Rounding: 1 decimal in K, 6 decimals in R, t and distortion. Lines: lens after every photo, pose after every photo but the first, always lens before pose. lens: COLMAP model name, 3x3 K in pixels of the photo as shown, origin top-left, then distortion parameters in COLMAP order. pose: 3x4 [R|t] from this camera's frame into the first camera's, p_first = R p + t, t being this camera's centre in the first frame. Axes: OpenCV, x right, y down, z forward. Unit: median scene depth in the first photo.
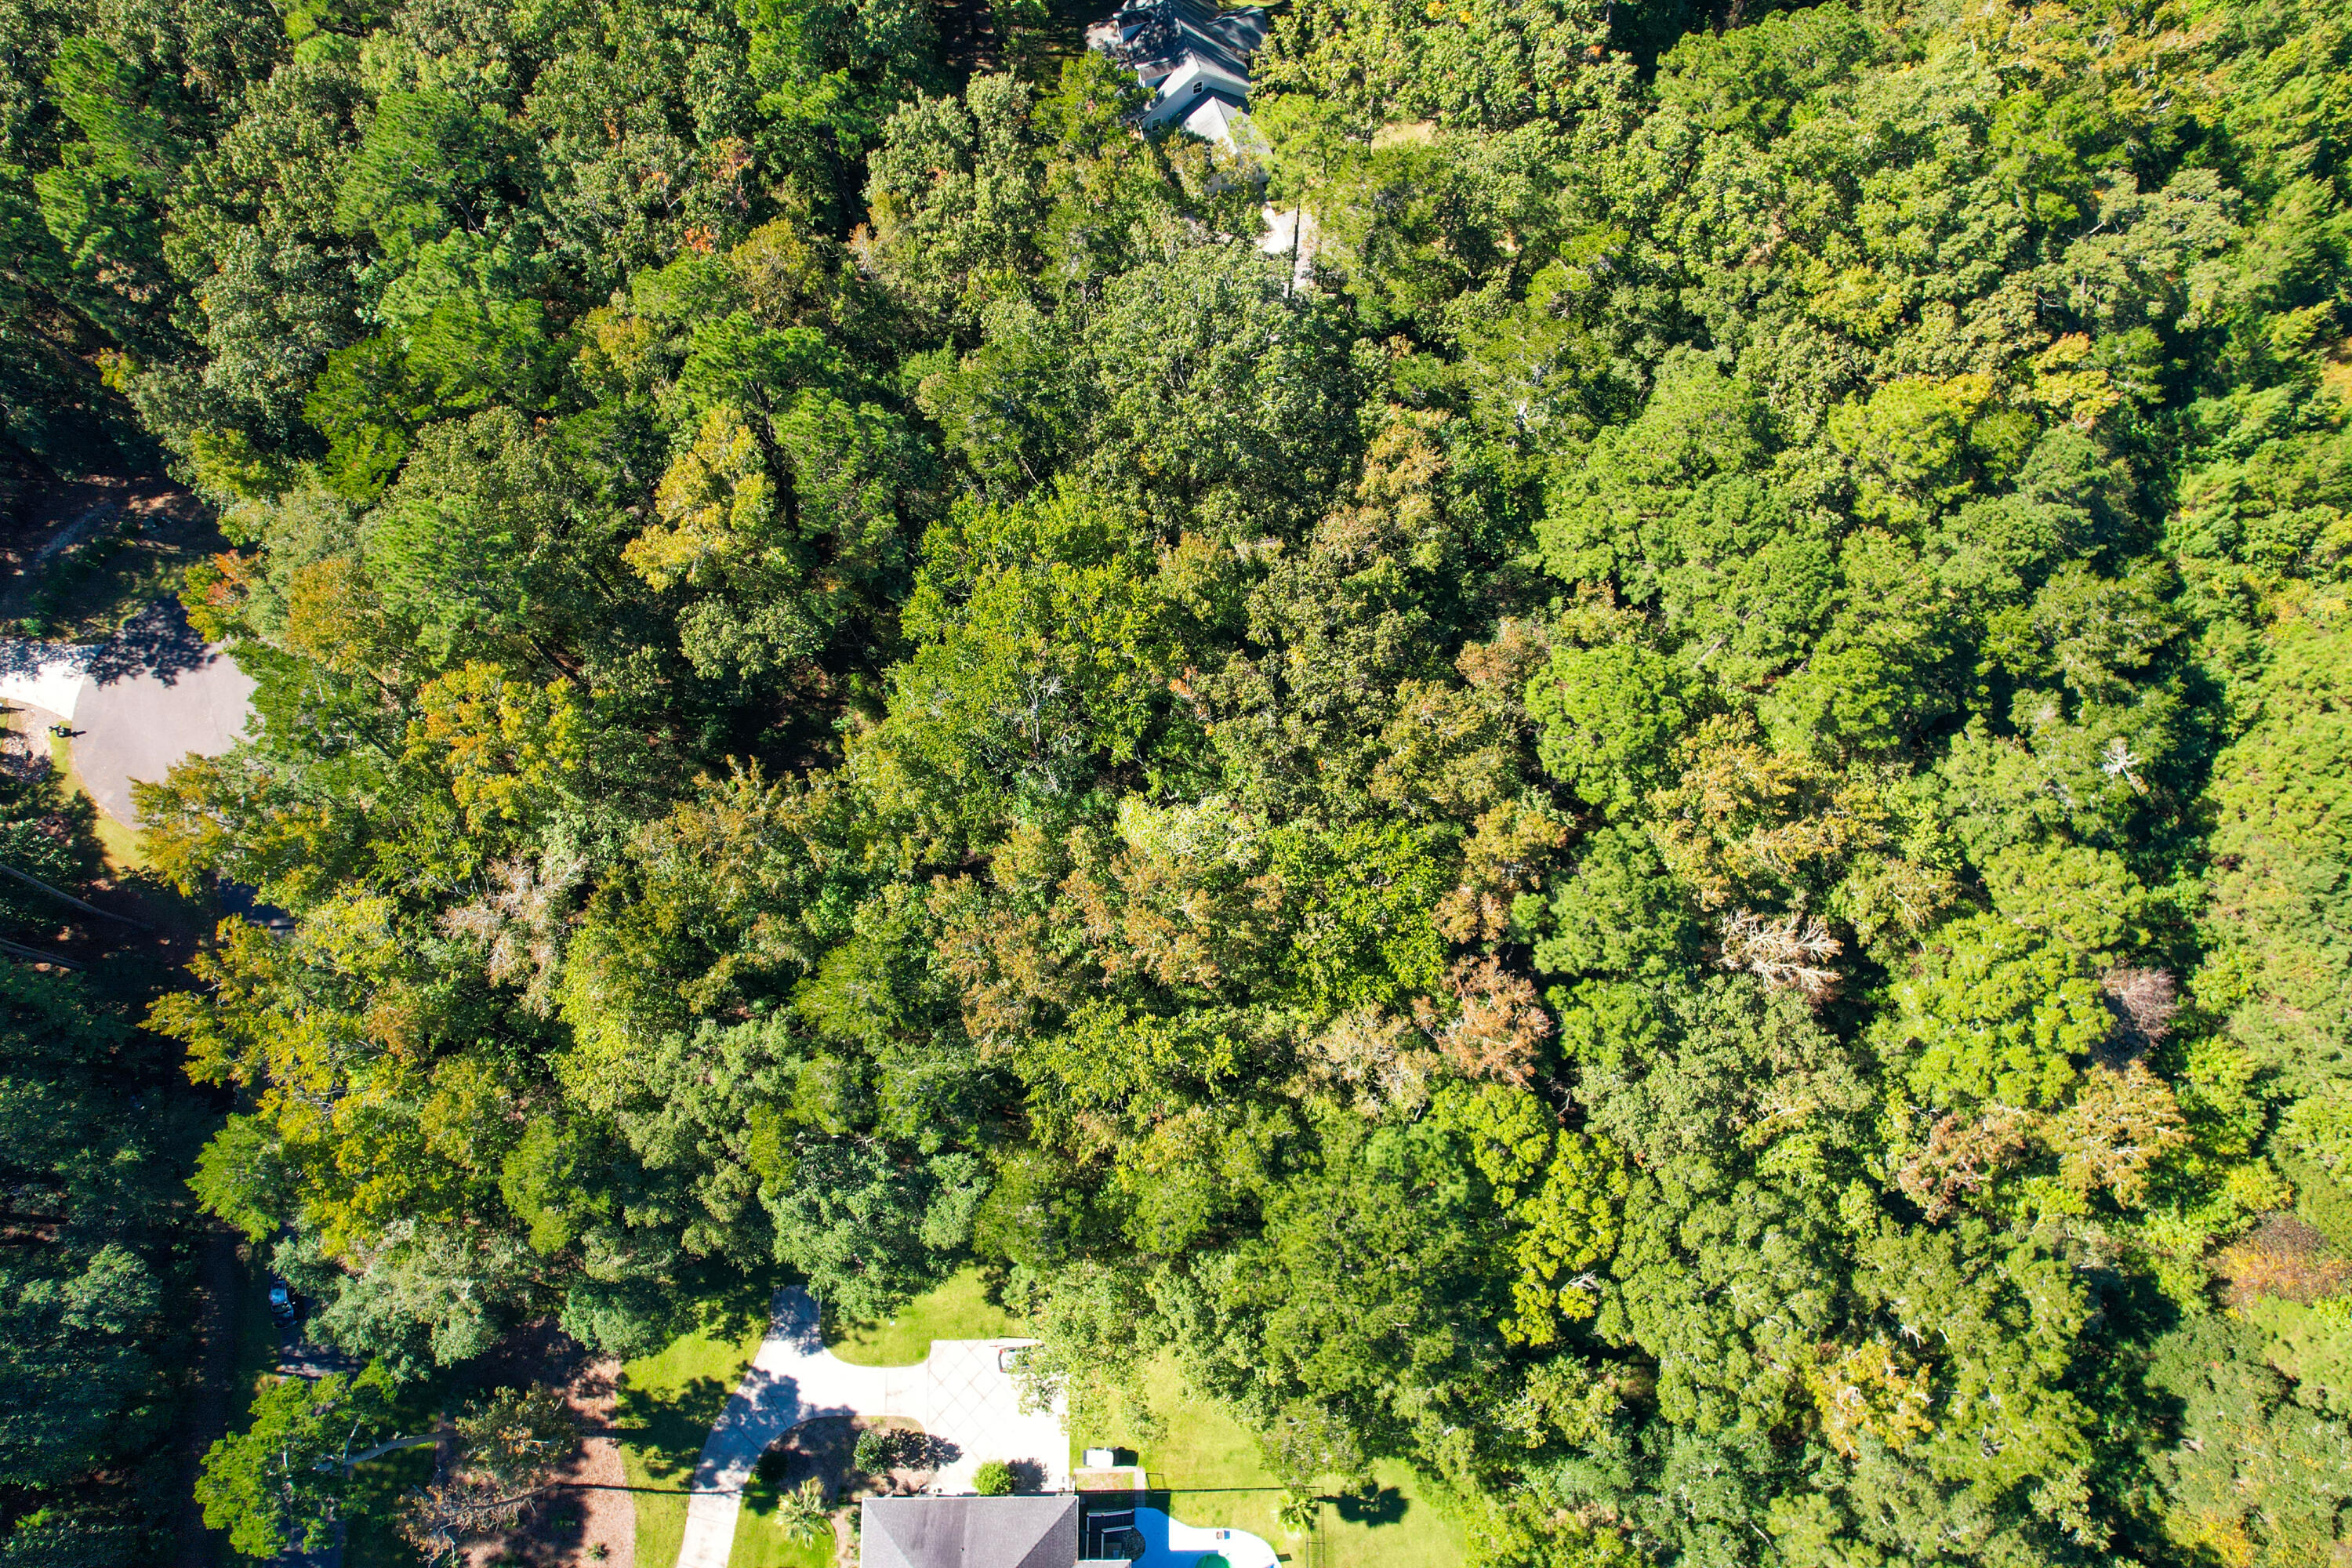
lens RADIAL K [[1530.2, 0, 1175.2], [0, 1530.2, 786.4], [0, 0, 1]] dist [-0.080624, 0.076080]
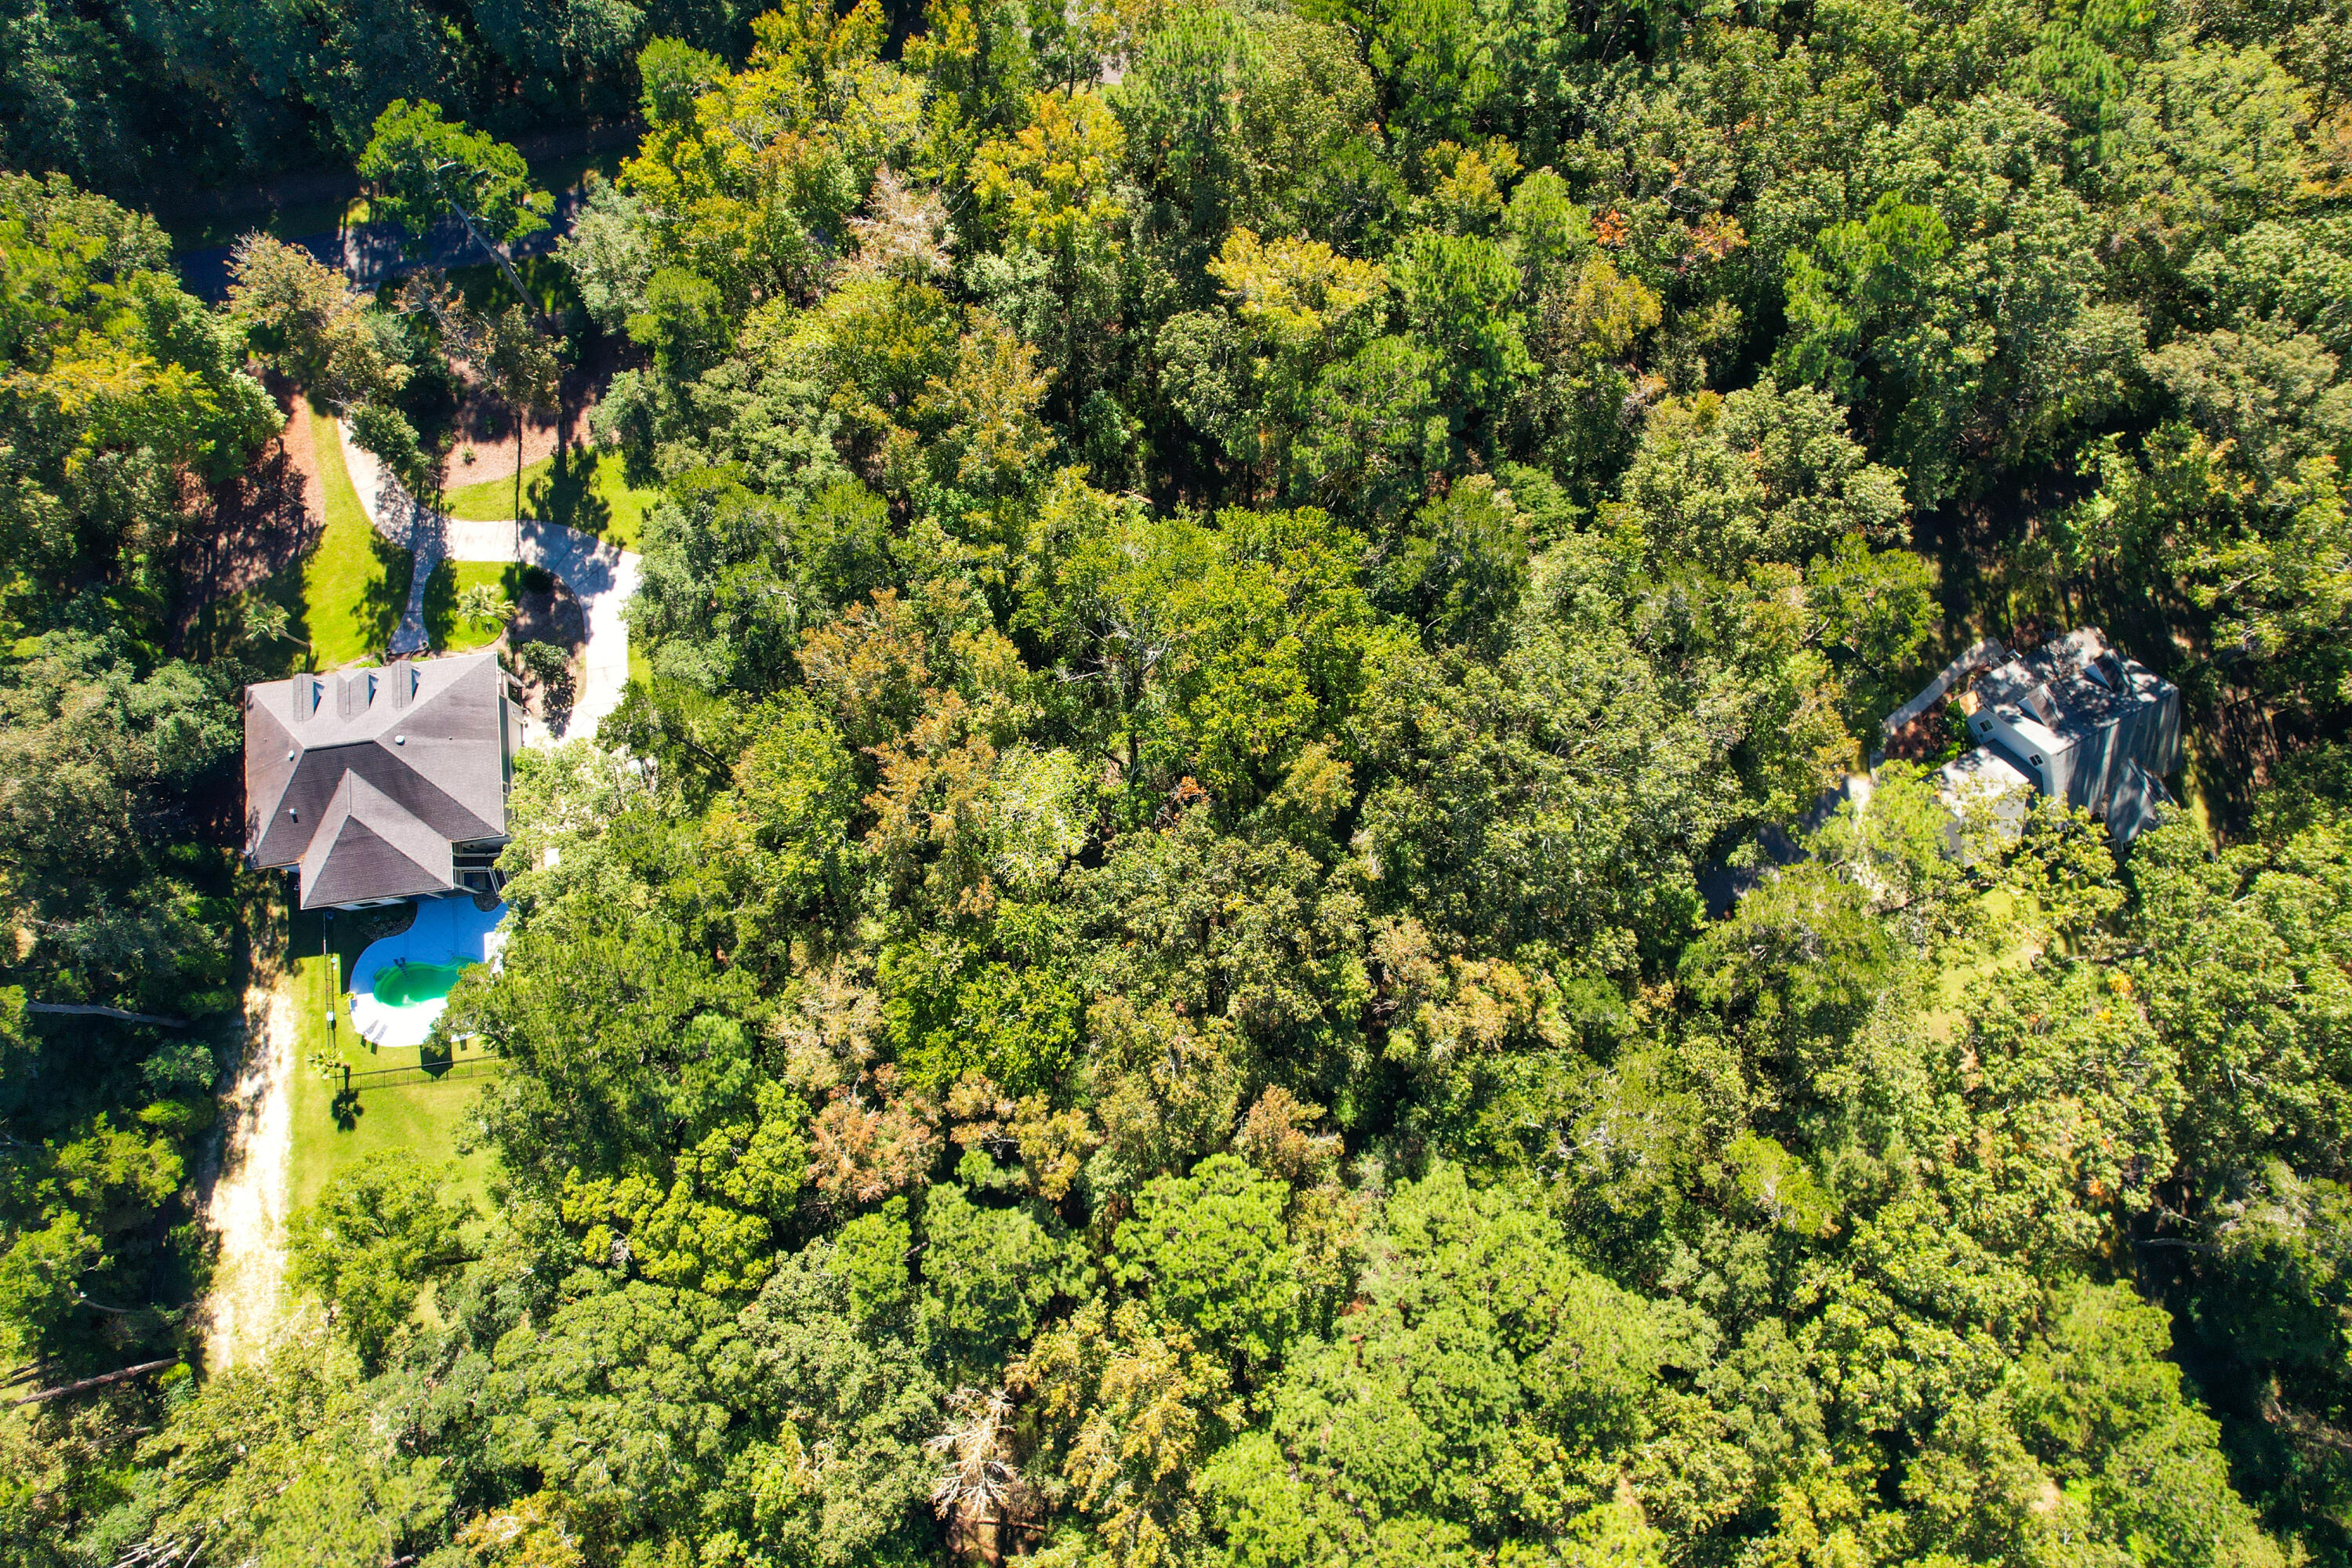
lens RADIAL K [[1530.2, 0, 1175.2], [0, 1530.2, 782.7], [0, 0, 1]] dist [-0.080624, 0.076080]
pose [[0.121995, 0.968484, -0.217153, 0.190420], [-0.947645, 0.178707, 0.264638, -0.285597], [0.295104, 0.173499, 0.939580, 0.087334]]
